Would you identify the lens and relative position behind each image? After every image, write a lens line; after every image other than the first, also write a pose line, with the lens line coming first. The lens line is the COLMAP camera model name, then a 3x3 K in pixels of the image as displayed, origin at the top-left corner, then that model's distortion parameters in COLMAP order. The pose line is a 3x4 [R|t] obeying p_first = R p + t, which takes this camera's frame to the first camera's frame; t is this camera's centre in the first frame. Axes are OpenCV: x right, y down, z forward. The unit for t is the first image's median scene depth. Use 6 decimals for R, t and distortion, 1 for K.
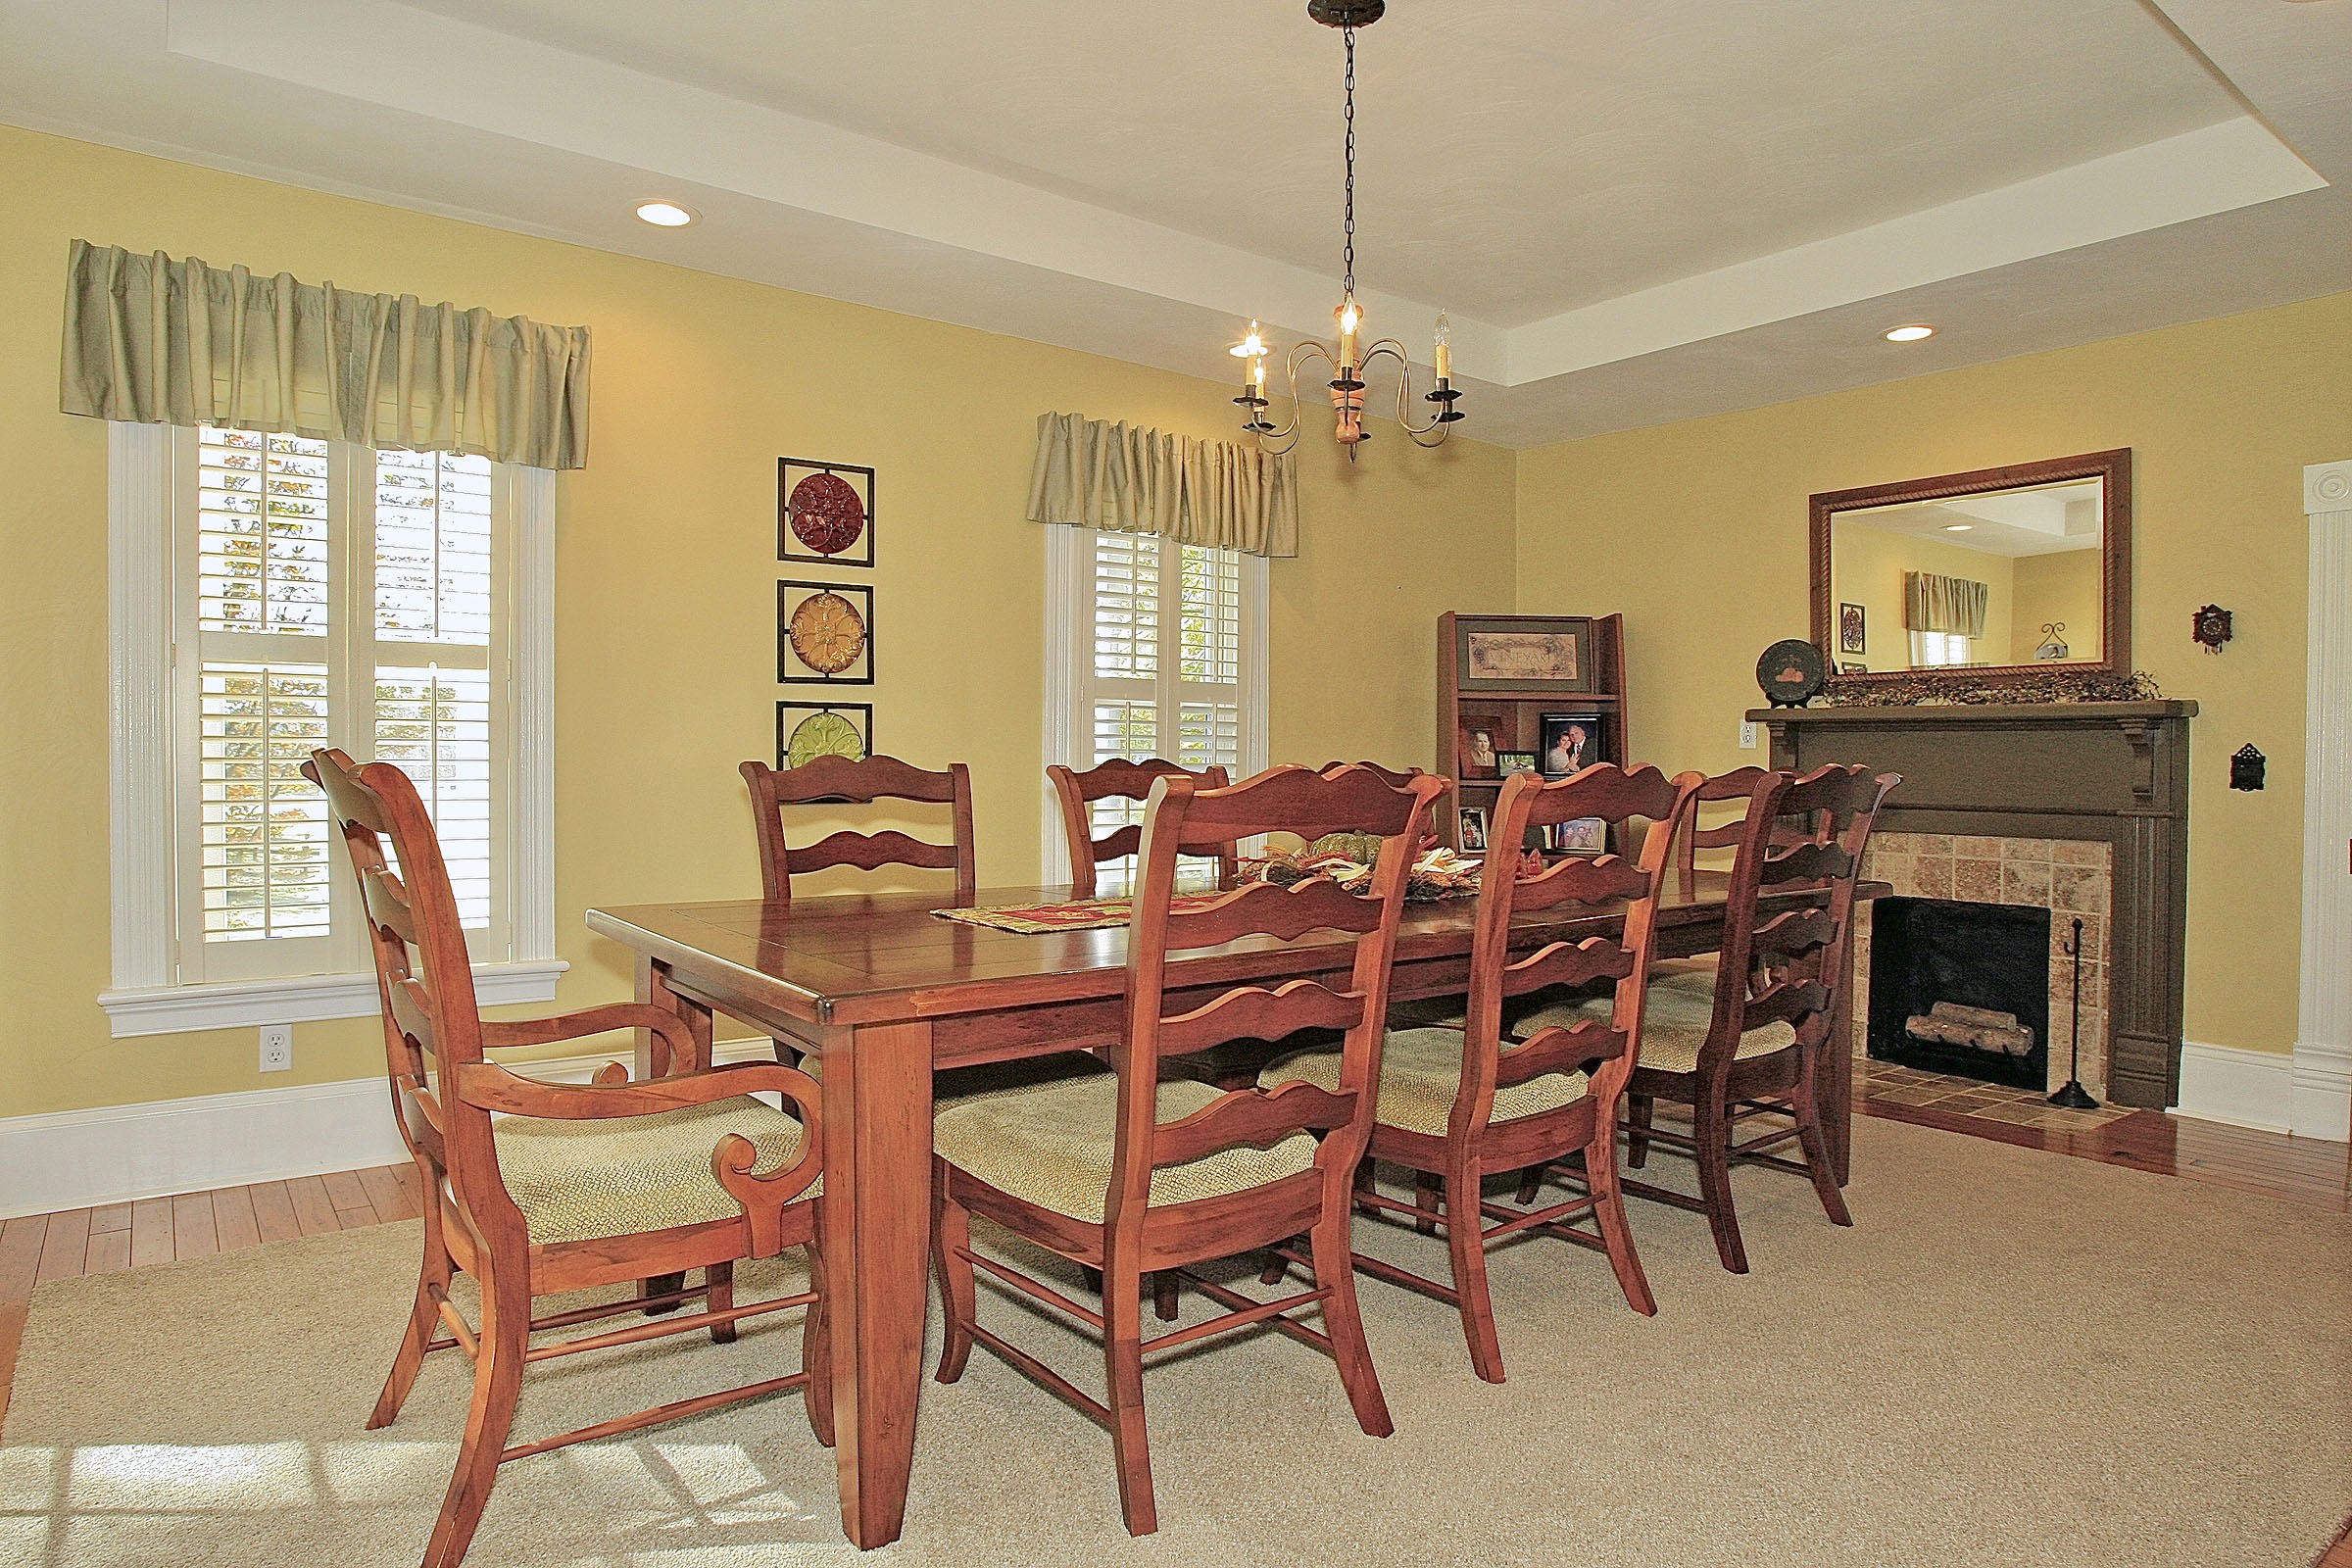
lens RADIAL K [[1395.1, 0, 1146.9], [0, 1395.1, 789.5], [0, 0, 1]] dist [-0.076560, 0.034208]
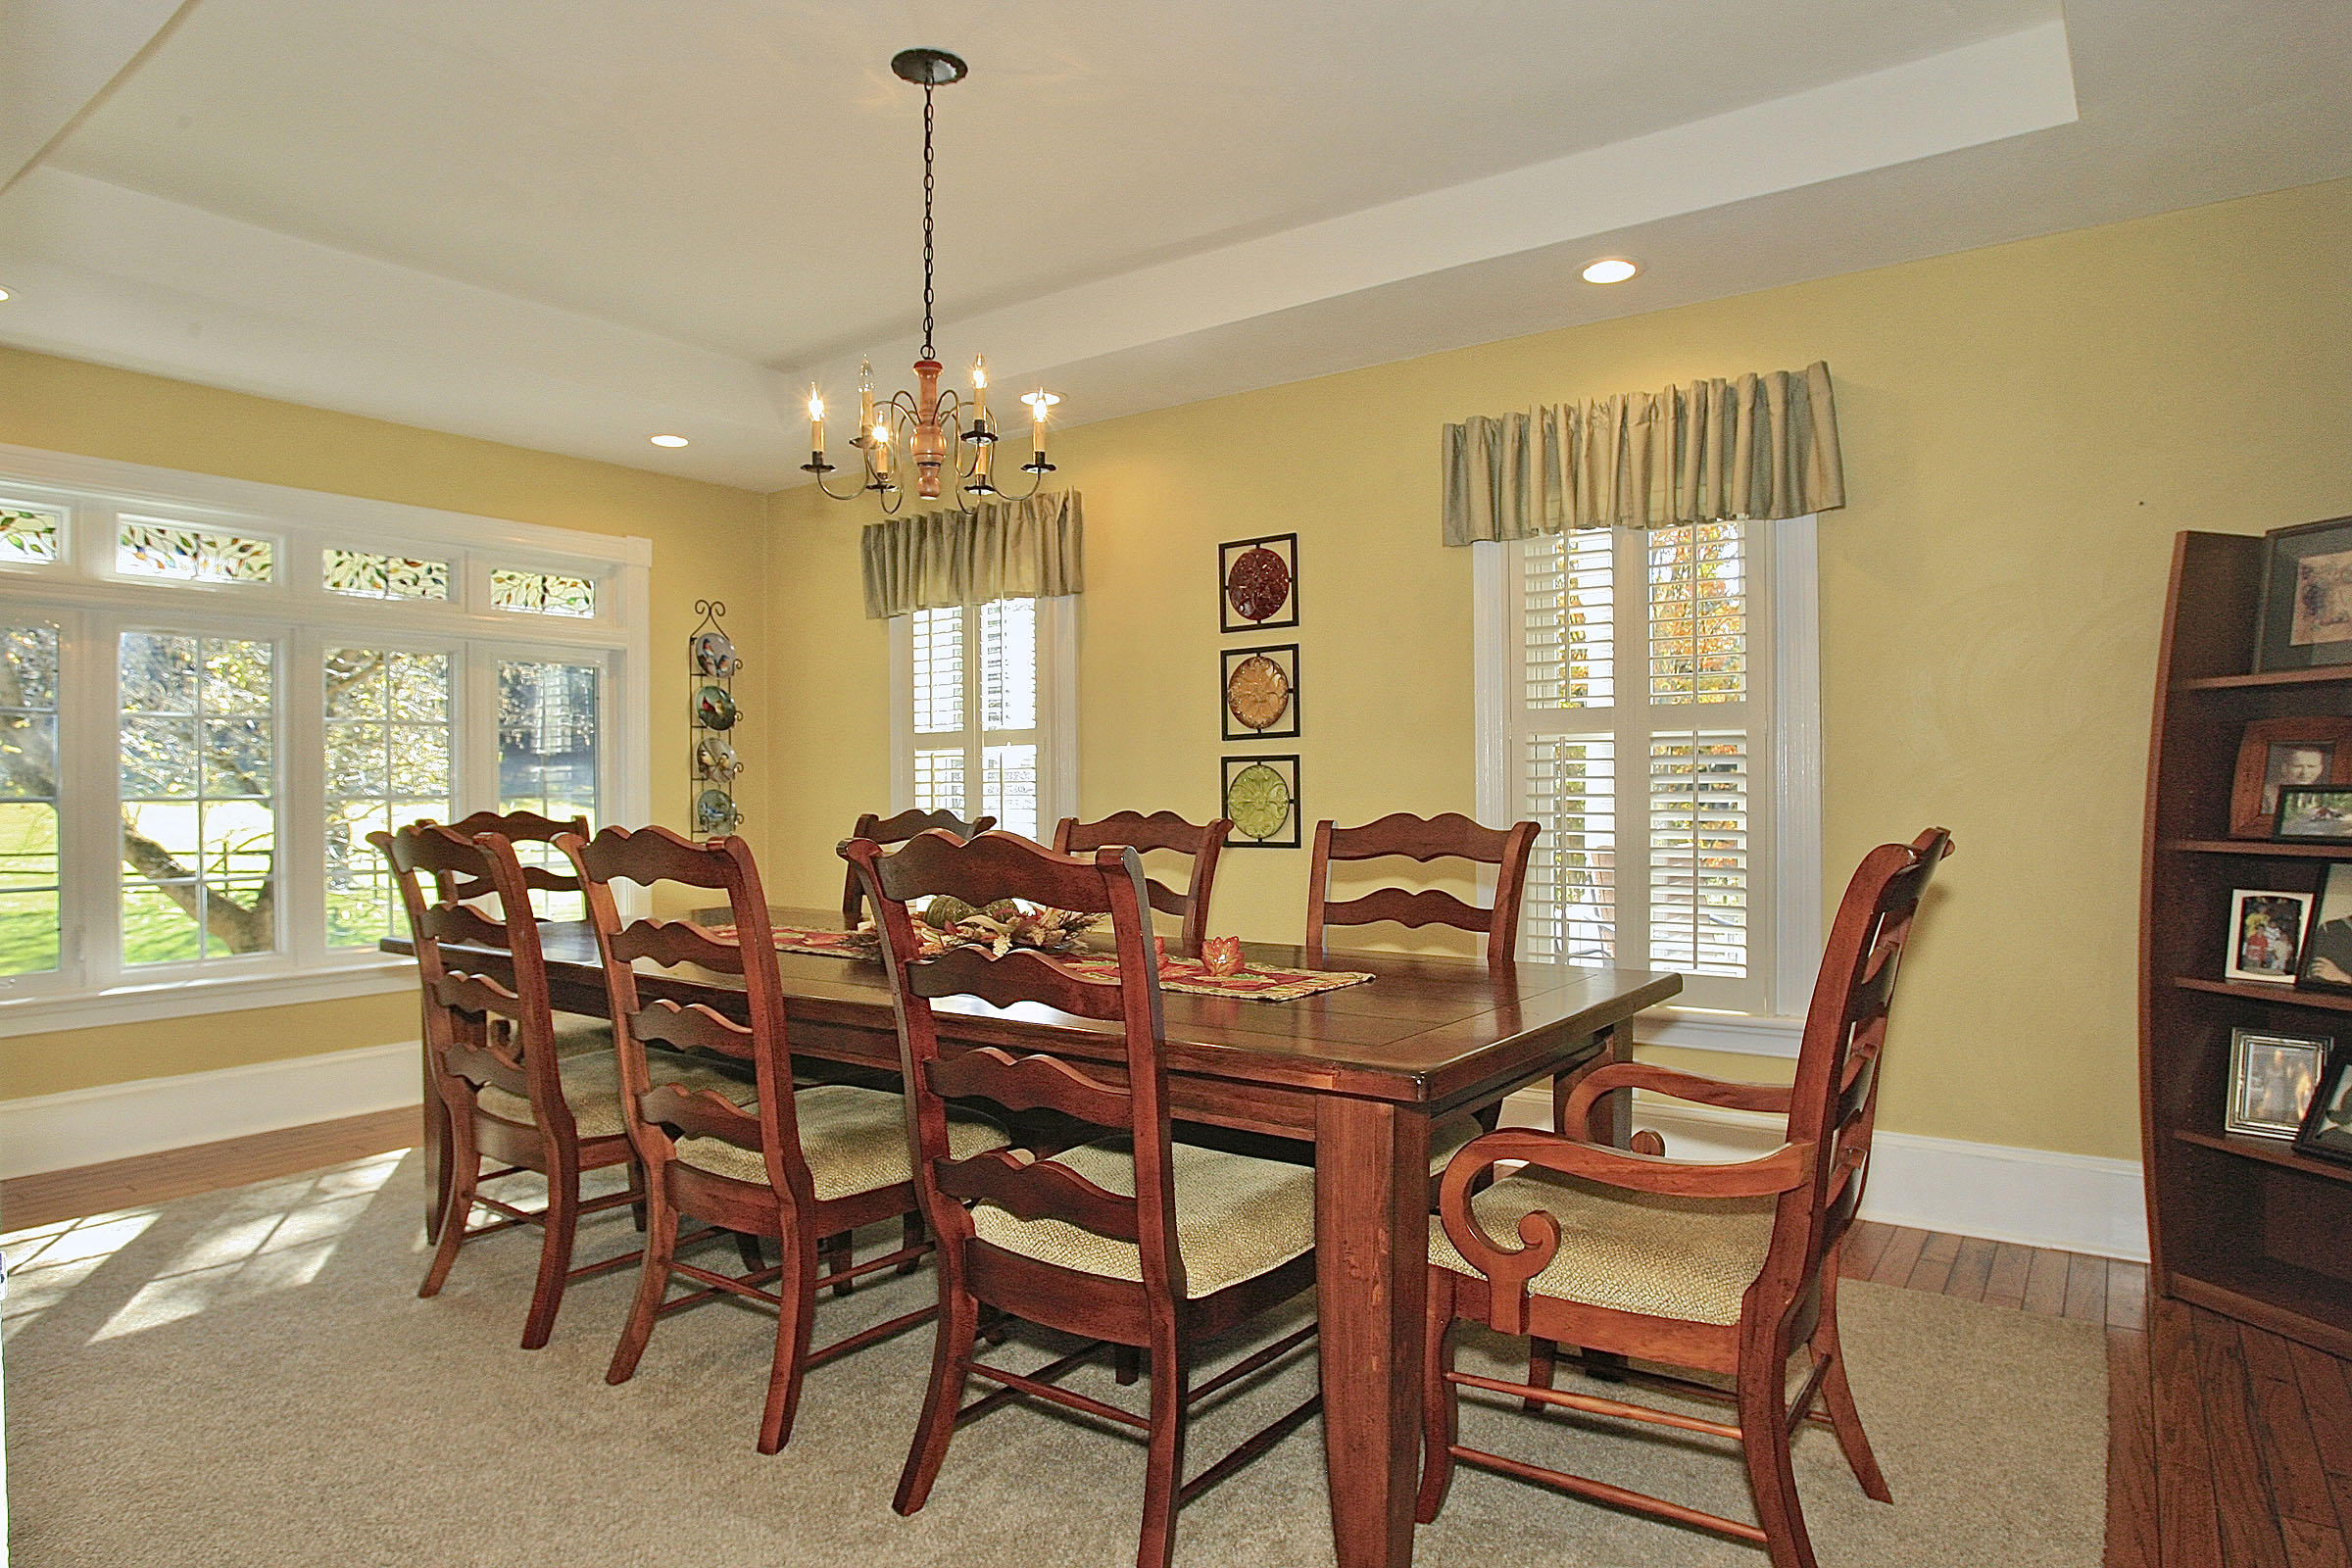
lens RADIAL K [[1395.1, 0, 1146.9], [0, 1395.1, 789.5], [0, 0, 1]] dist [-0.076560, 0.034208]
pose [[0.288870, -0.018973, -0.957180, 0.805506], [-0.022343, 0.999398, -0.026553, -0.004943], [0.957107, 0.029057, 0.288272, 0.606981]]
